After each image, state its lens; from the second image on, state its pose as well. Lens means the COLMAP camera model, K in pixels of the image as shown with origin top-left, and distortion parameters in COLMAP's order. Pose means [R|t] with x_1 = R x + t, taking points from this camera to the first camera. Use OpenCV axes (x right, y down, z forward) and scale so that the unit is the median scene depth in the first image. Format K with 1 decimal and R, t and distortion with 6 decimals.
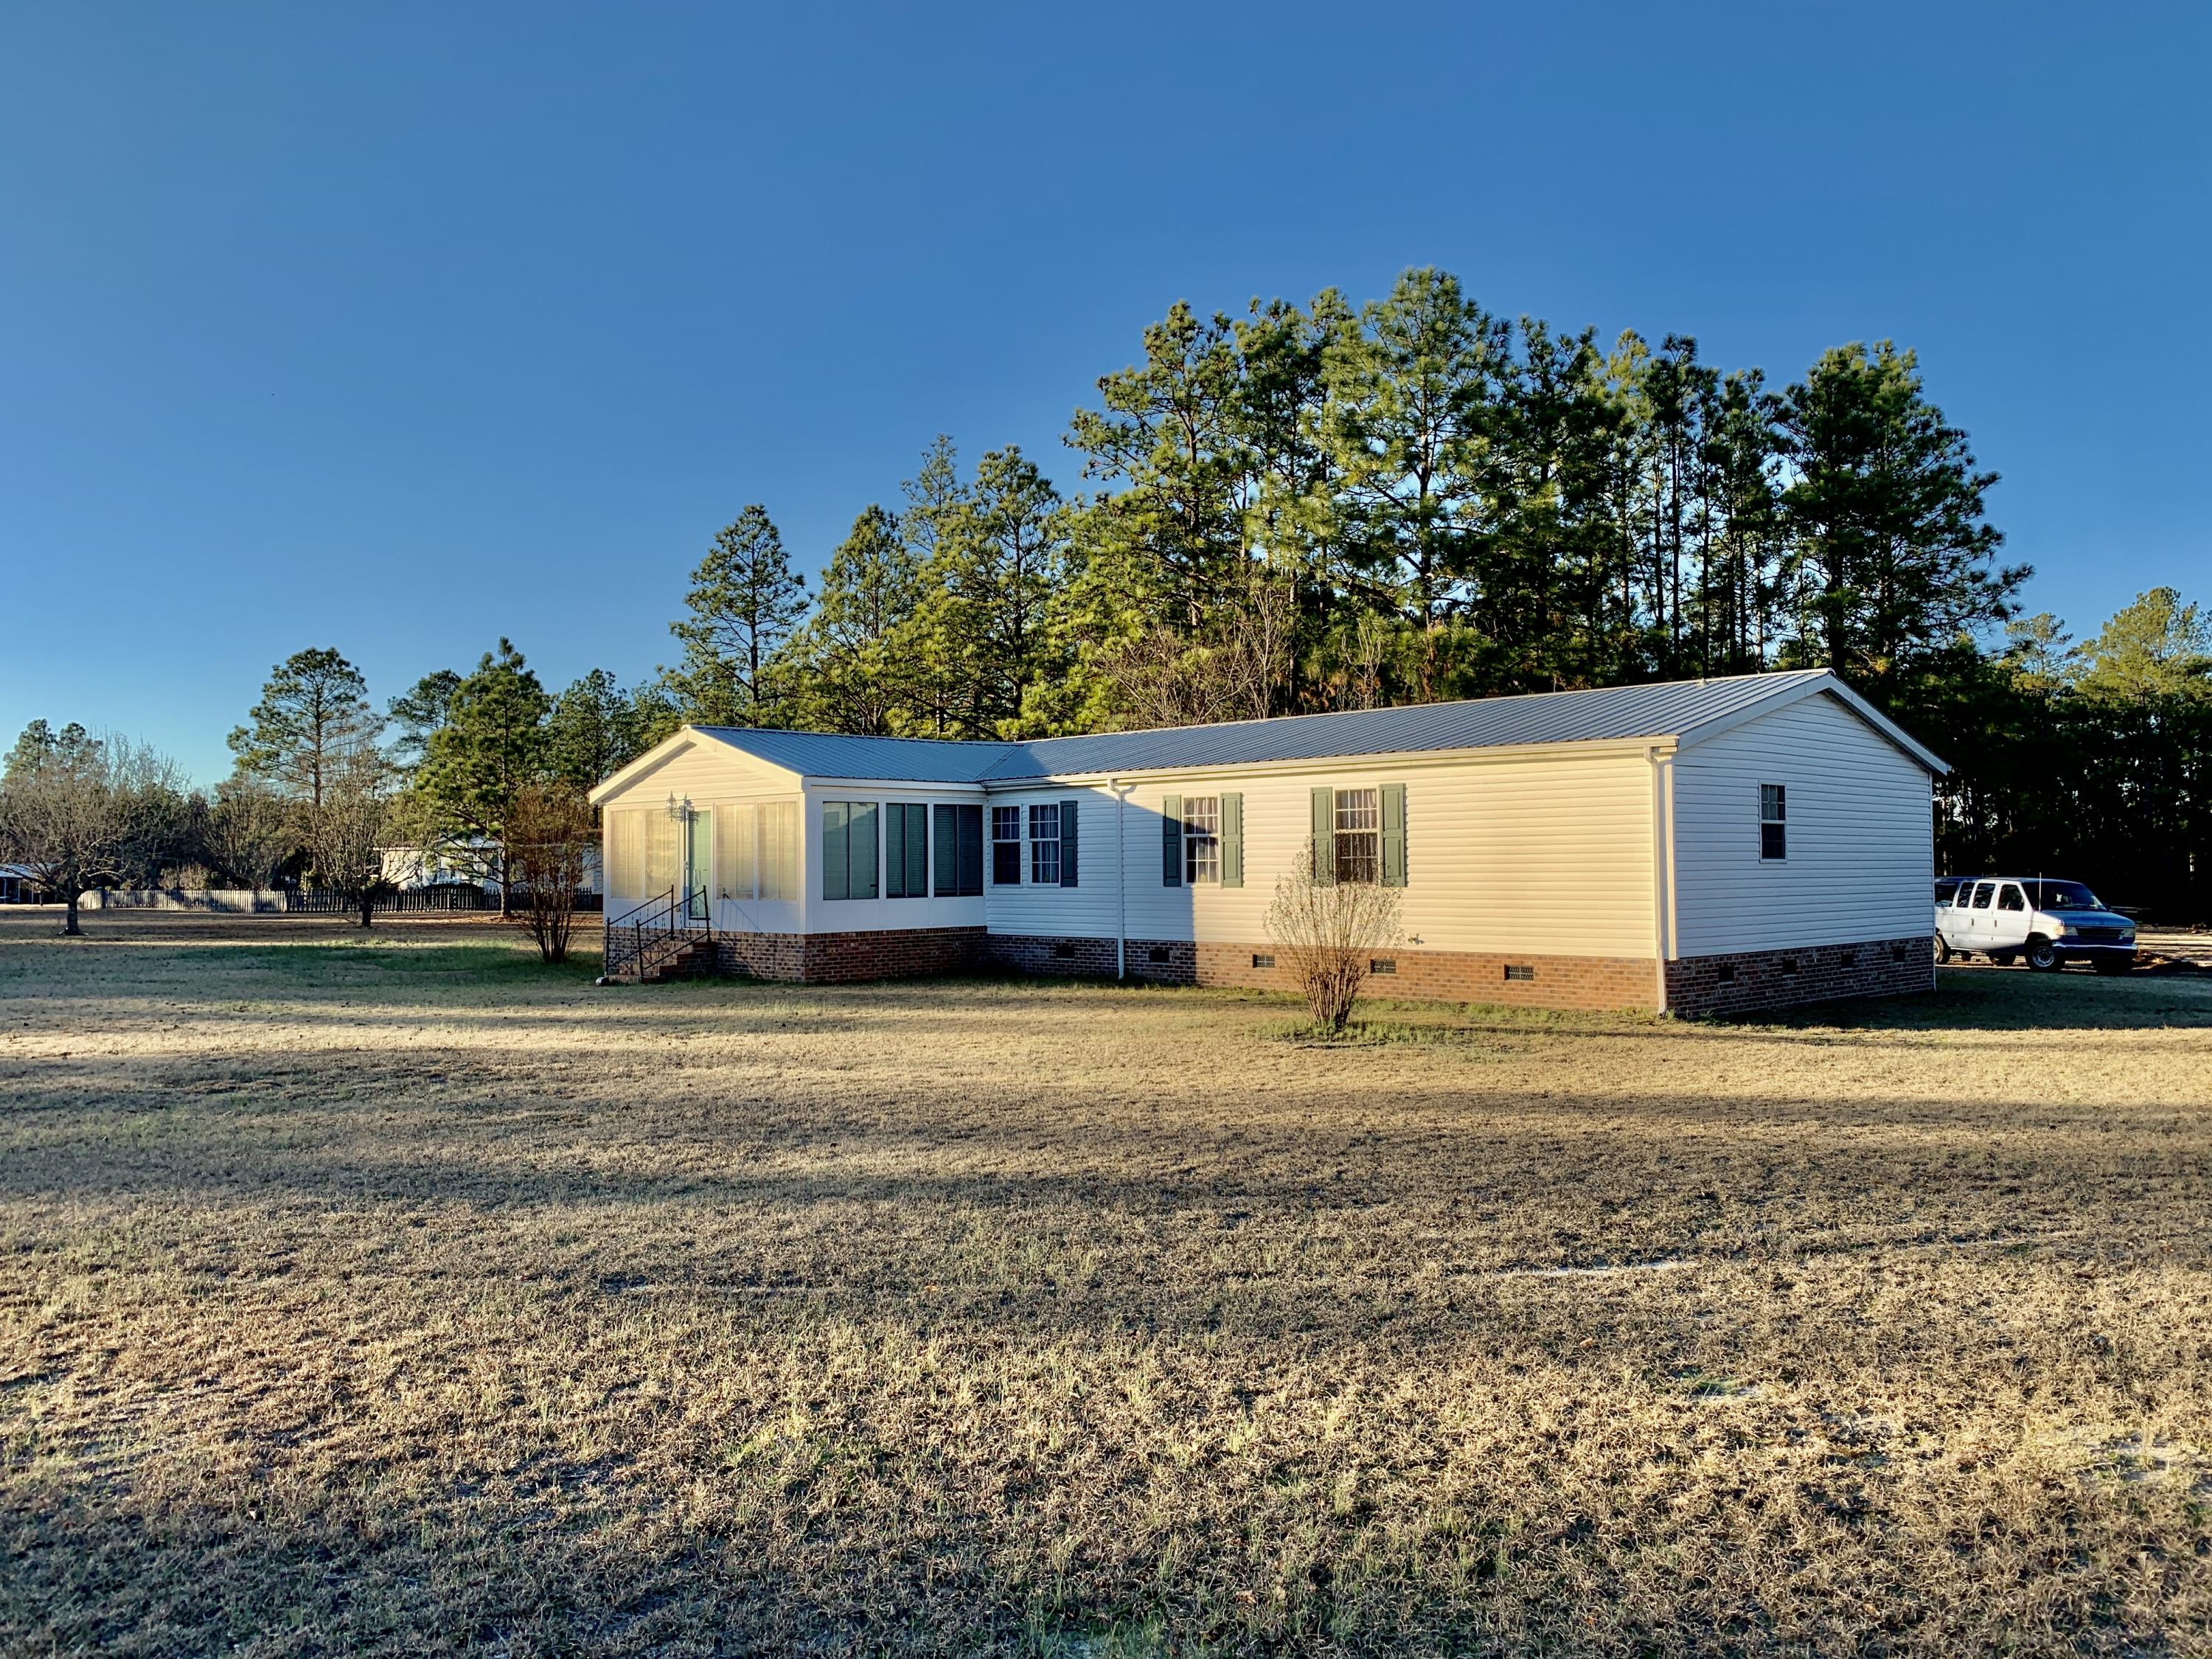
lens RADIAL K [[1693.4, 0, 1097.3], [0, 1693.4, 832.7], [0, 0, 1]] dist [0.061775, -0.185613]
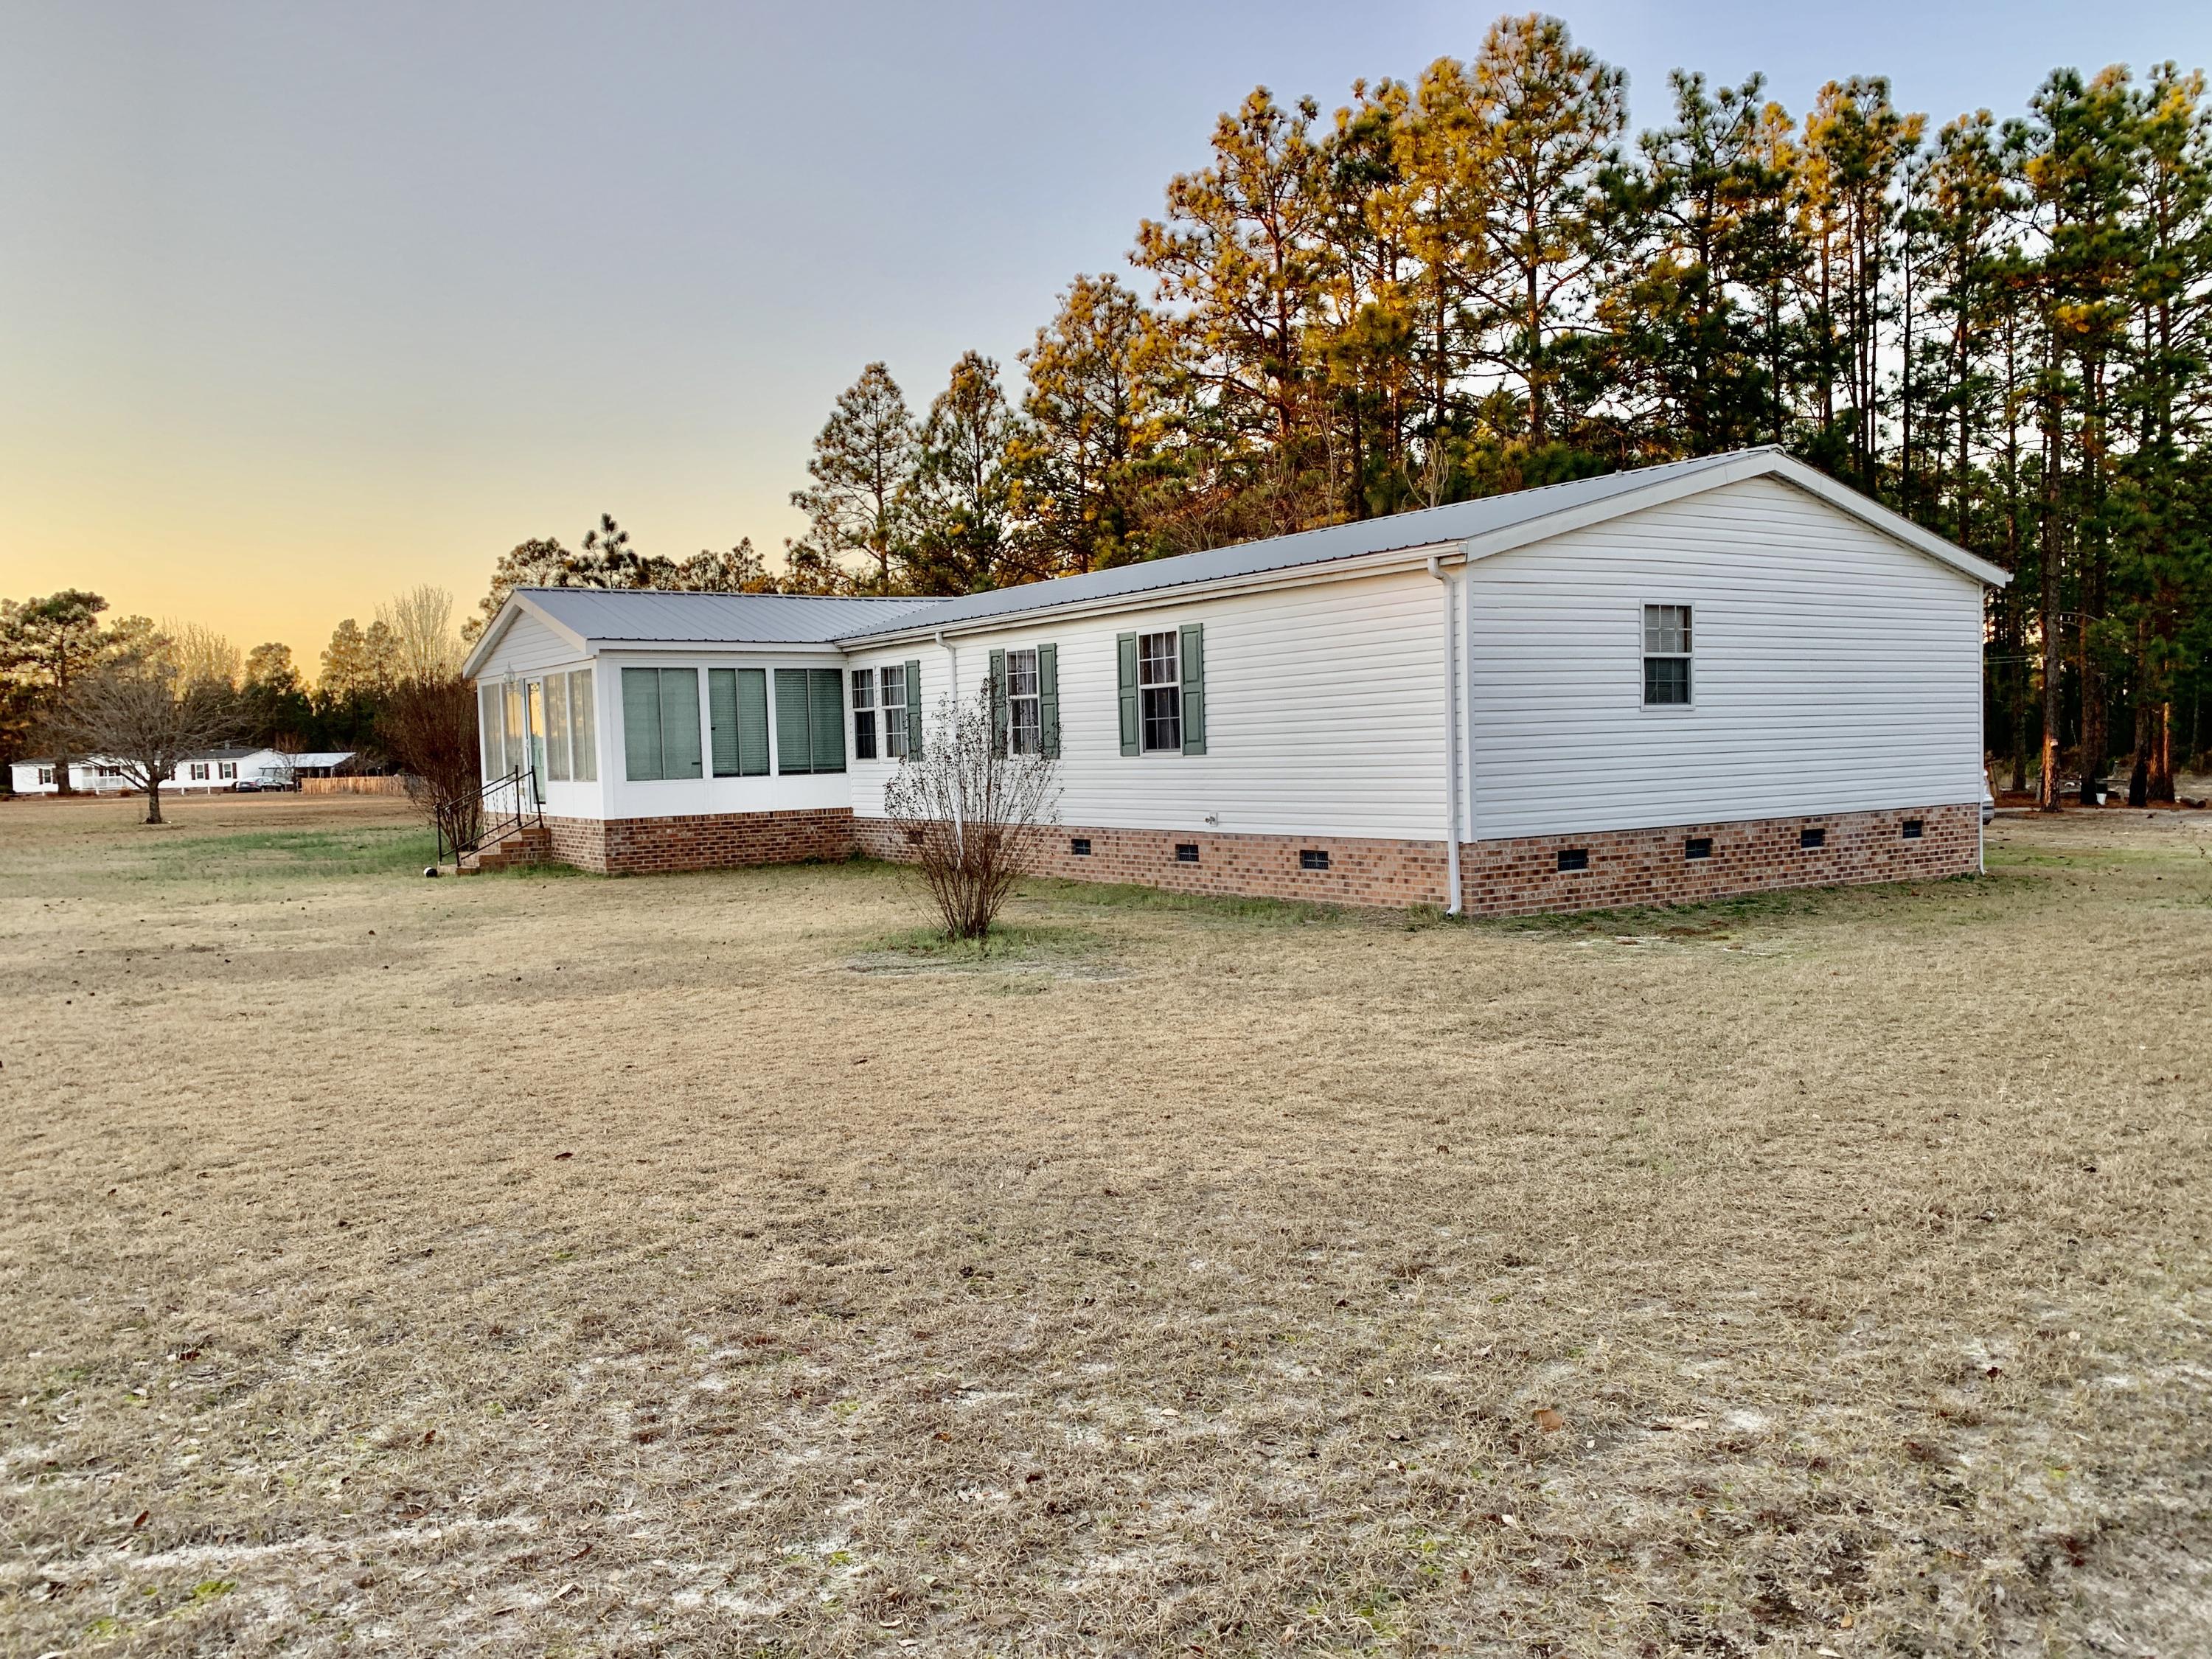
lens RADIAL K [[1684.0, 0, 1115.7], [0, 1684.0, 843.1], [0, 0, 1]] dist [0.065954, -0.064169]
pose [[0.985458, -0.012239, -0.169479, 0.119017], [0.025993, 0.996522, 0.079175, 0.004450], [0.167921, -0.082429, 0.982348, 0.092150]]
